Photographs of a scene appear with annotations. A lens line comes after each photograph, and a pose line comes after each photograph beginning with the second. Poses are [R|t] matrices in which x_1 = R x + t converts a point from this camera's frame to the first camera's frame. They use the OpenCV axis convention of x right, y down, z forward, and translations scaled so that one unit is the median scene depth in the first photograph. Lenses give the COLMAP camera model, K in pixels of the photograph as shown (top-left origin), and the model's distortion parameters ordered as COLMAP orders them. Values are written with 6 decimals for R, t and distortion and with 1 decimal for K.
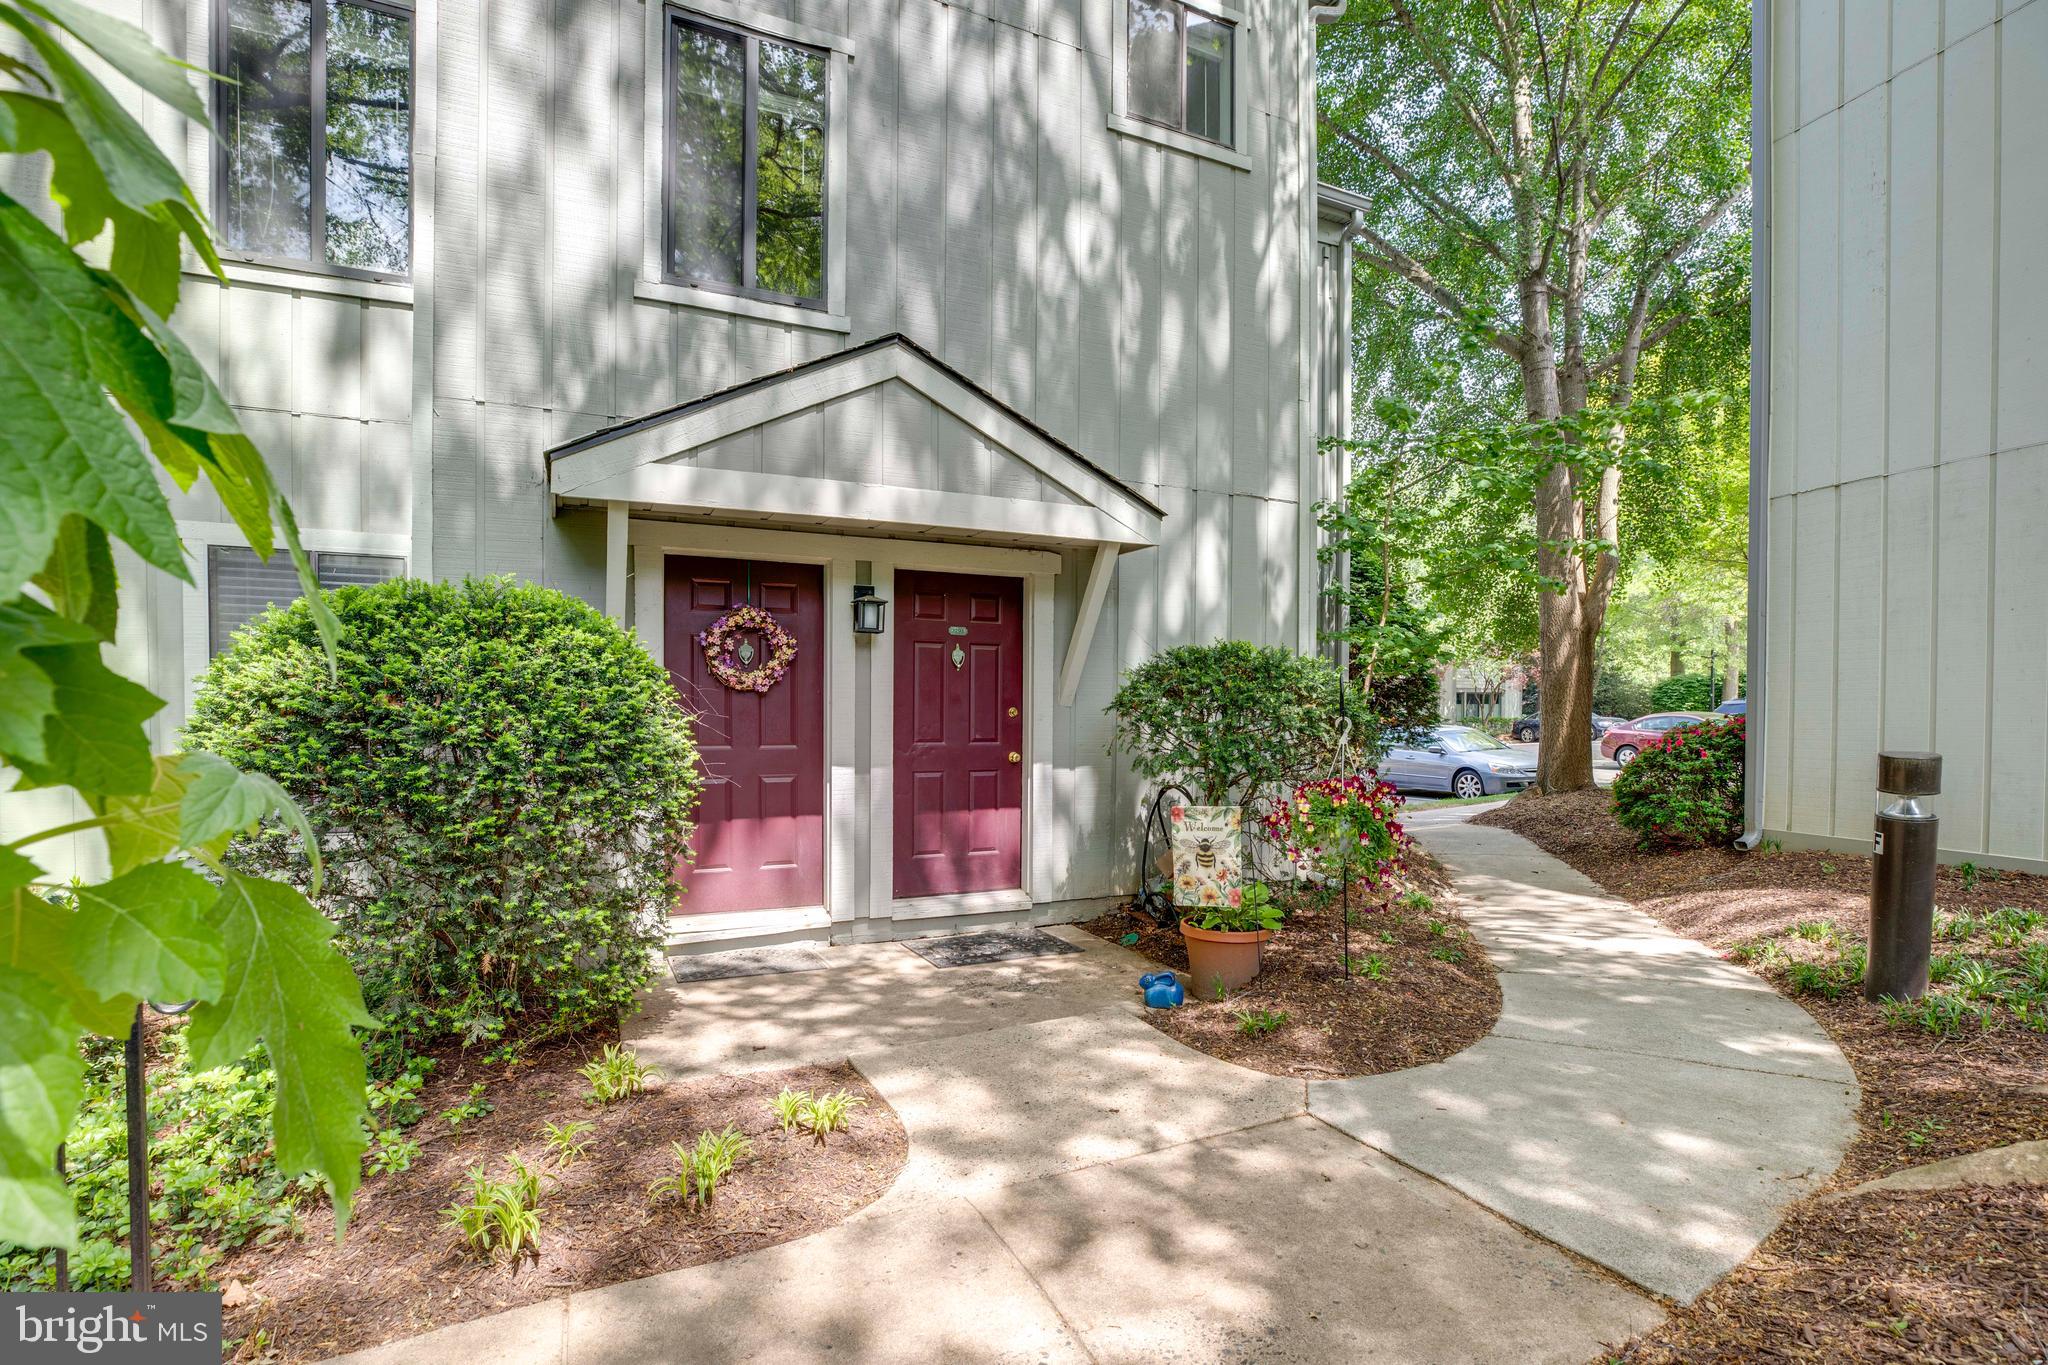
lens RADIAL K [[963.8, 0, 1032.1], [0, 963.8, 716.0], [0, 0, 1]] dist [-0.036242, 0.013748]
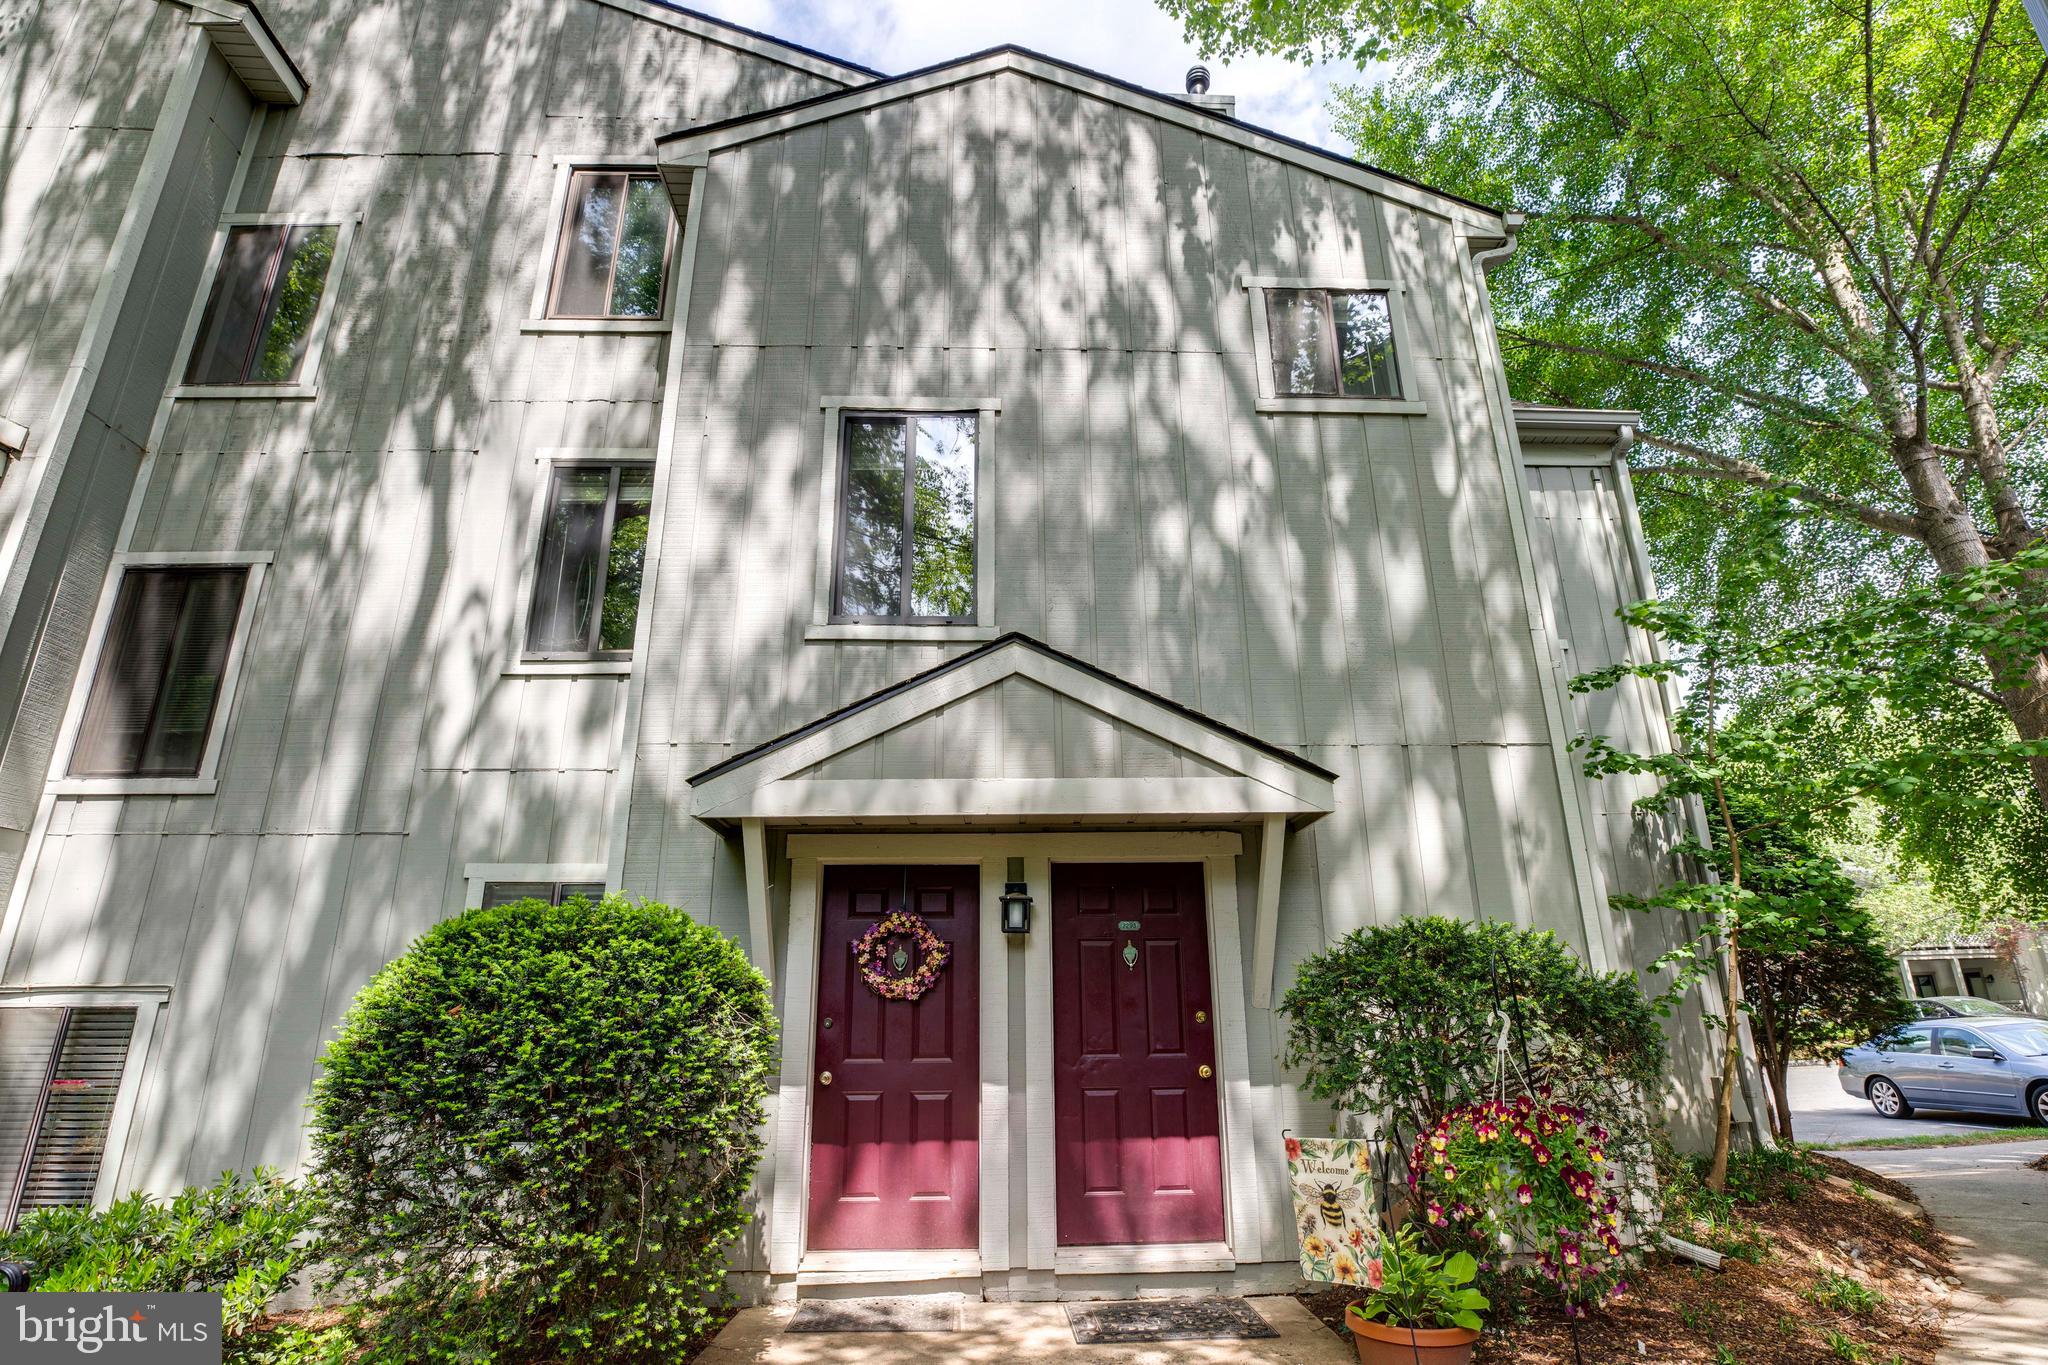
lens RADIAL K [[971.2, 0, 1041.9], [0, 971.2, 706.5], [0, 0, 1]] dist [-0.042726, 0.013088]
pose [[0.918481, -0.138550, -0.370401, 0.236653], [0.014420, 0.947731, -0.318744, 0.006802], [0.395202, 0.287419, 0.872471, 0.114873]]
